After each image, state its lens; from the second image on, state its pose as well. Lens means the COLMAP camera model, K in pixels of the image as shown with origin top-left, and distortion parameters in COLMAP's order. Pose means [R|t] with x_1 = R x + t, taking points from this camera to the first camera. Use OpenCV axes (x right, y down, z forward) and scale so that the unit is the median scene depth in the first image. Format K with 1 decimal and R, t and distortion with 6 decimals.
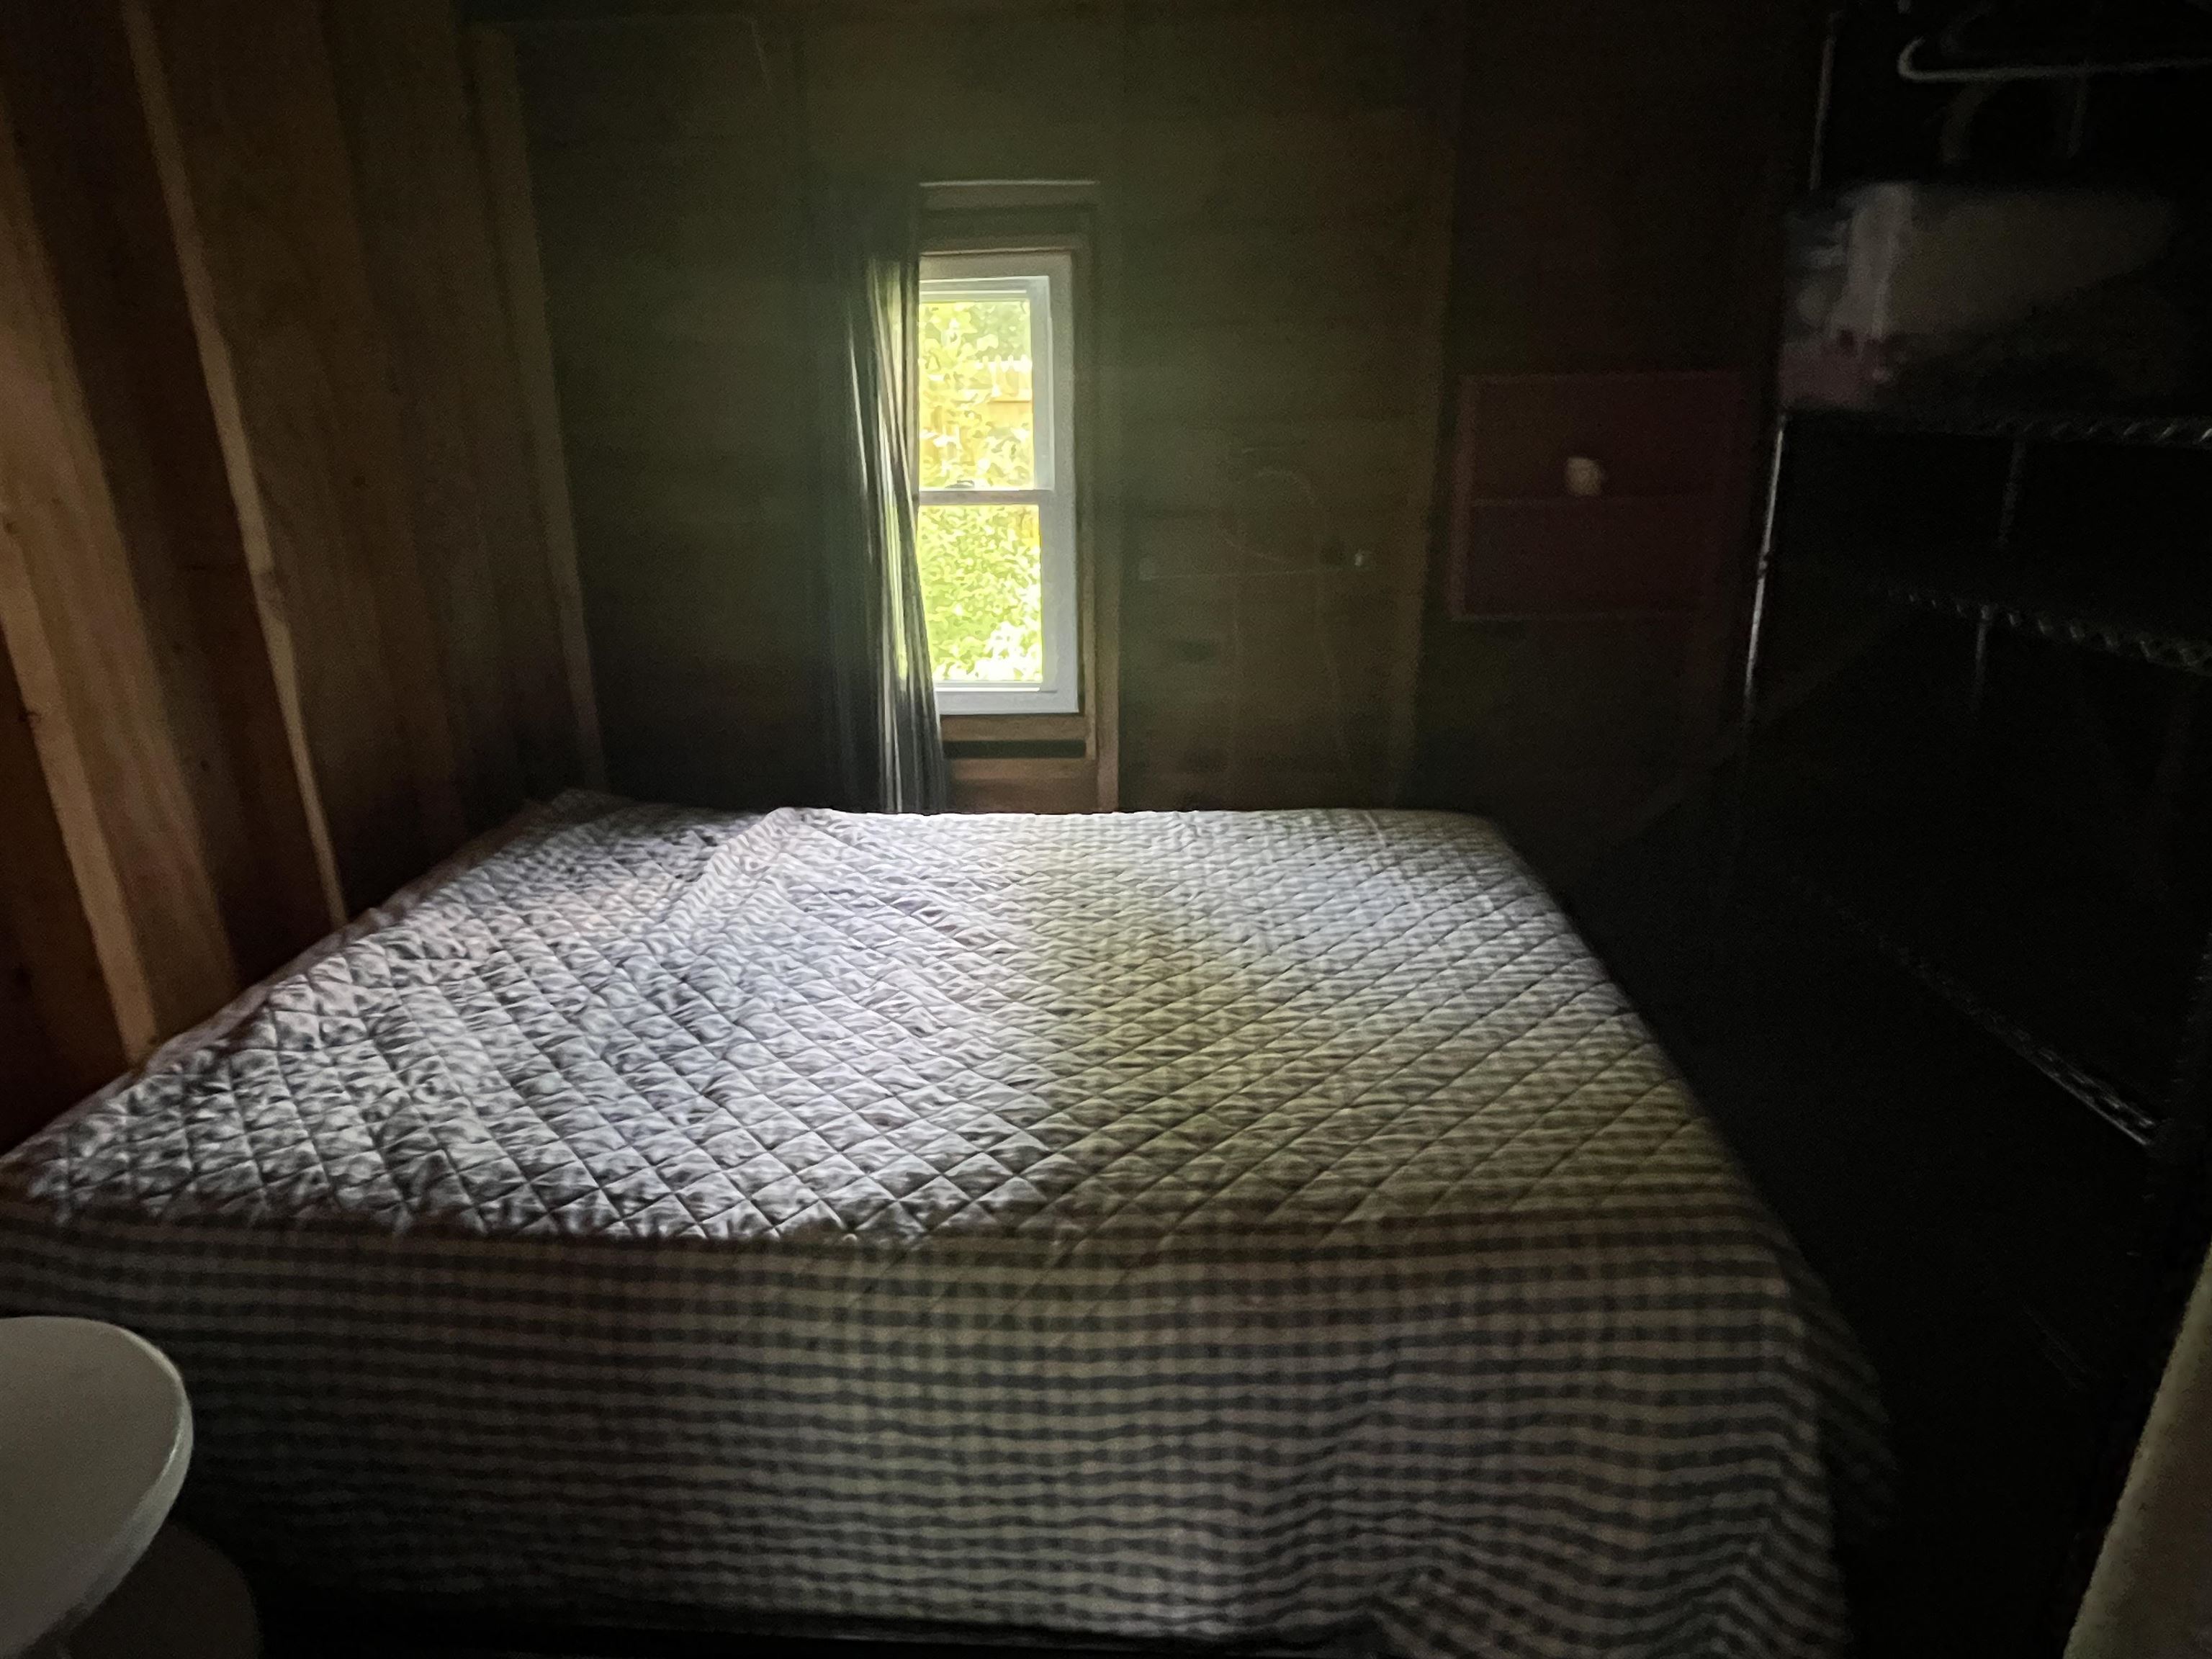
lens RADIAL K [[1255.3, 0, 1109.1], [0, 1255.3, 829.1], [0, 0, 1]] dist [-0.000518, -0.000288]
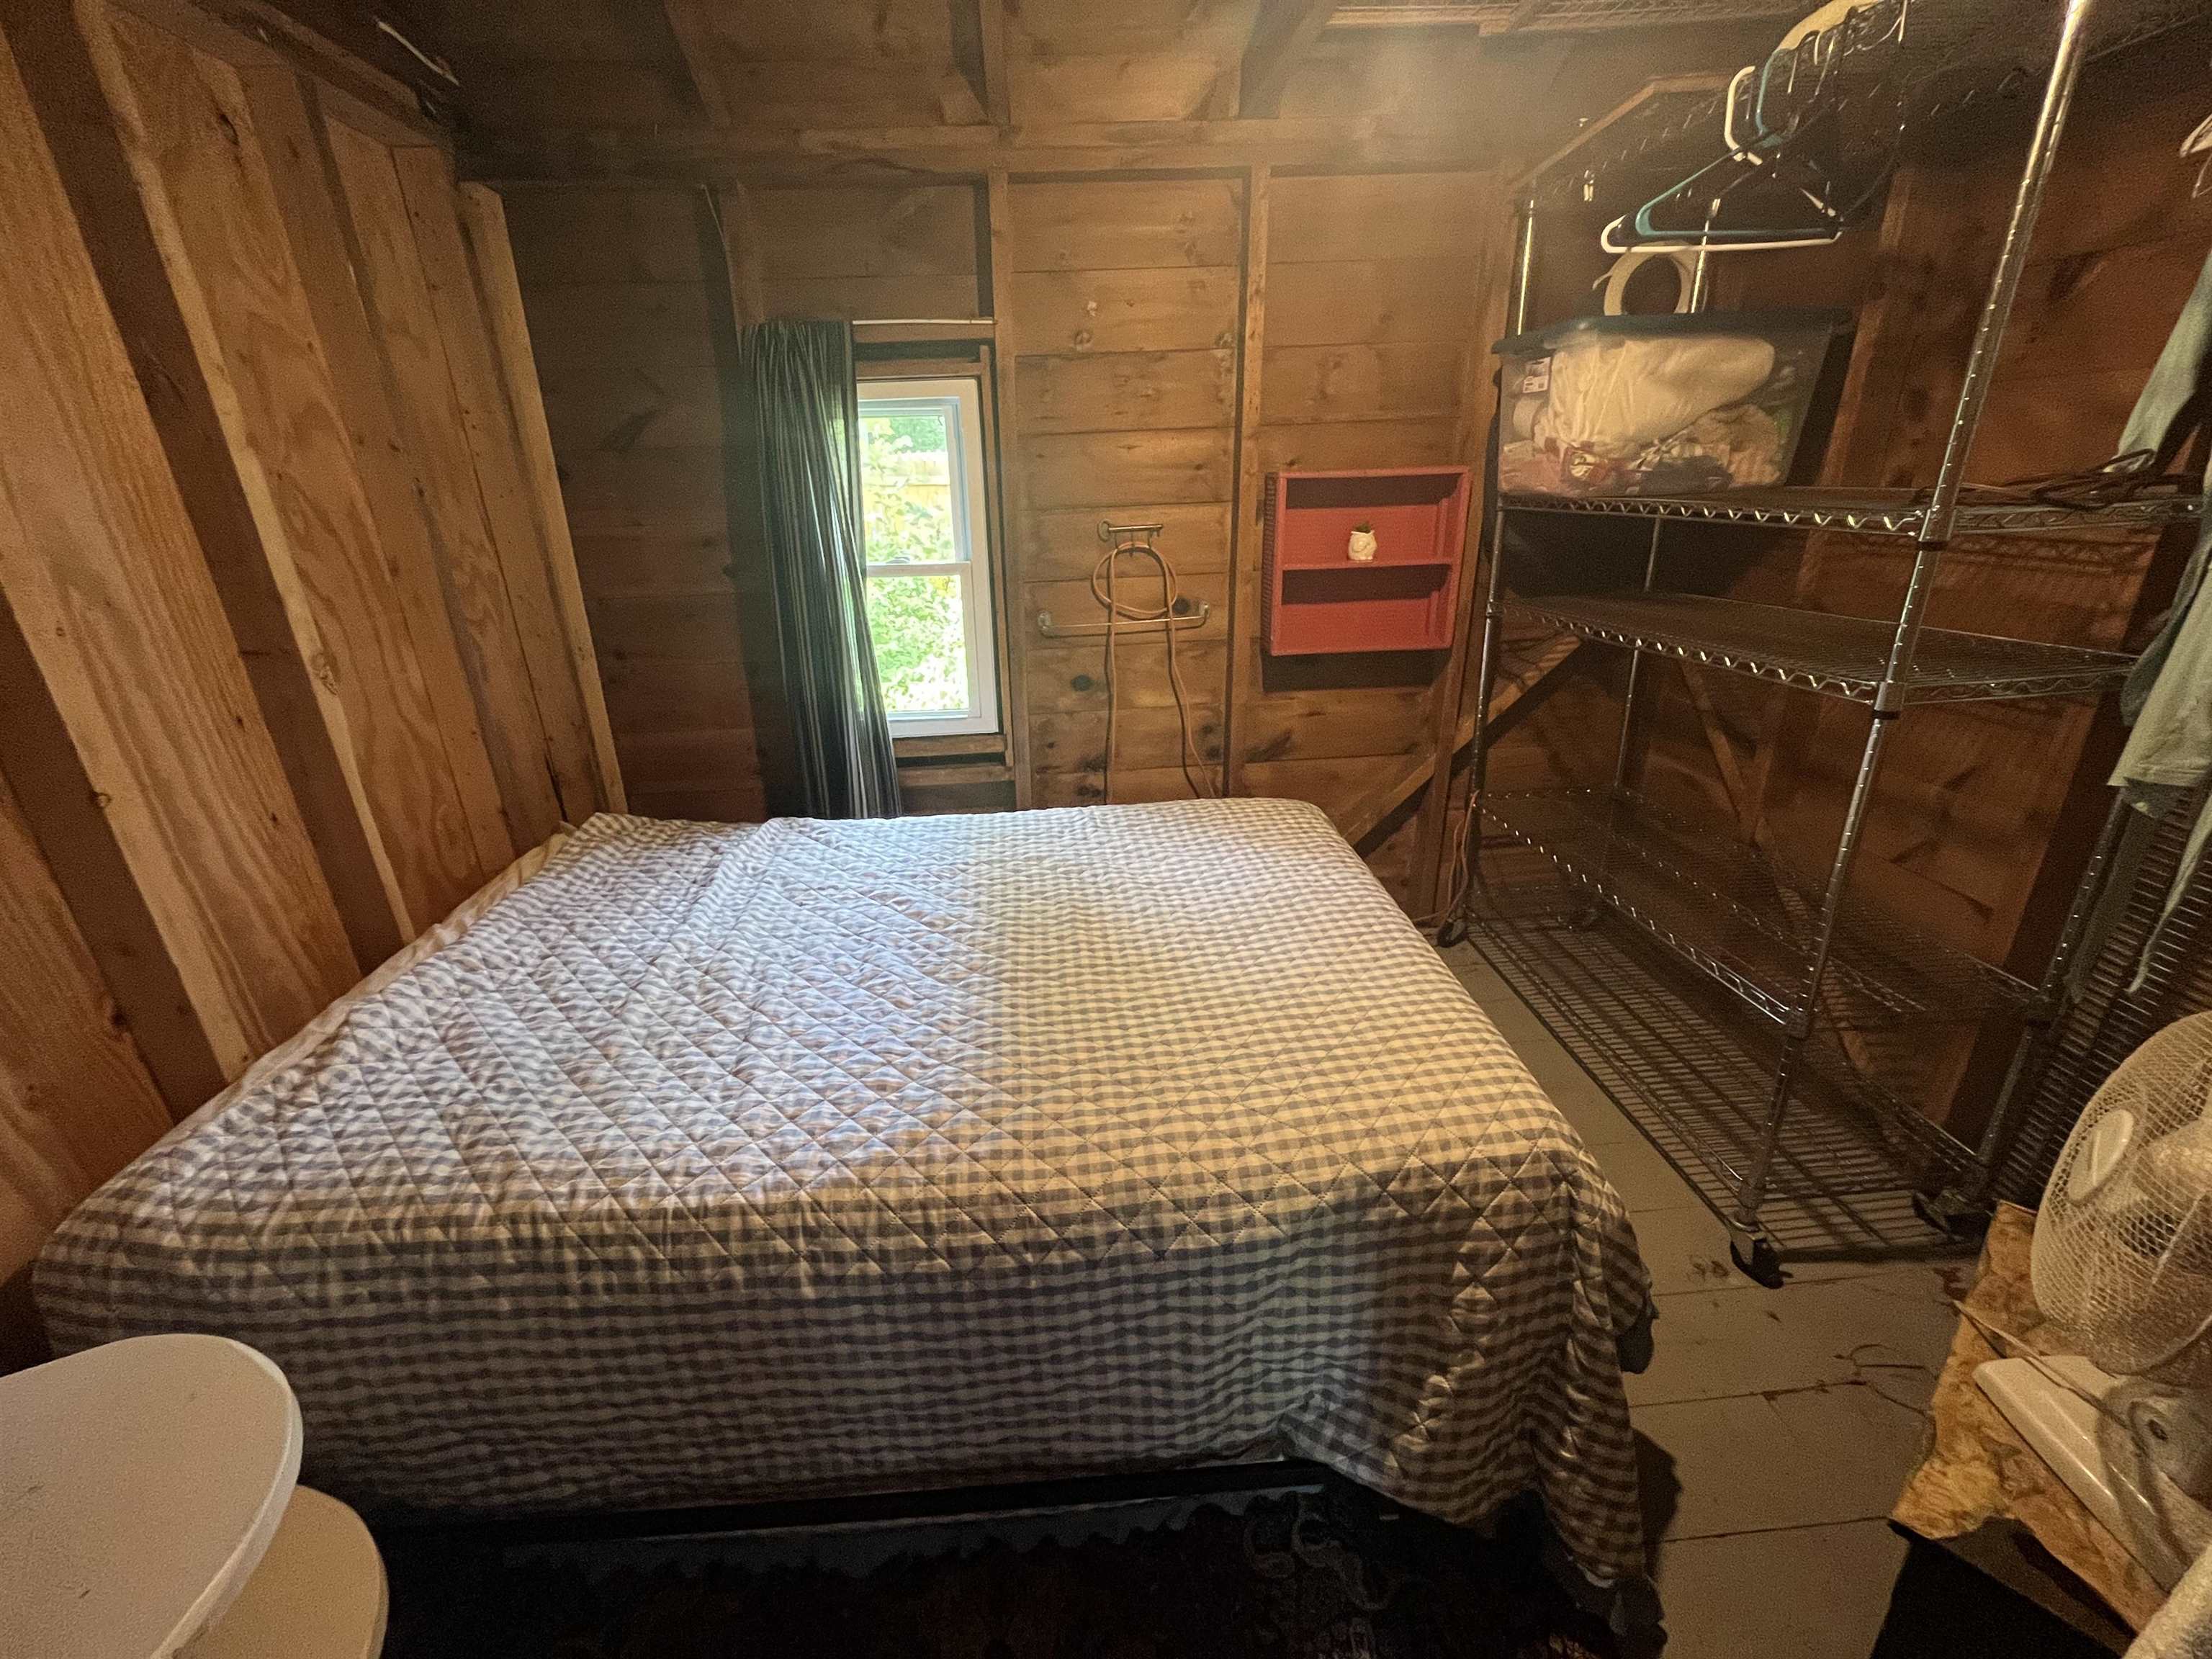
lens RADIAL K [[895.4, 0, 1107.6], [0, 895.4, 831.7], [0, 0, 1]] dist [-0.003173, 0.001101]
pose [[0.992322, -0.053958, 0.111290, -0.037376], [0.048716, 0.997595, 0.049302, -0.052229], [-0.113682, -0.043501, 0.992564, 0.081999]]
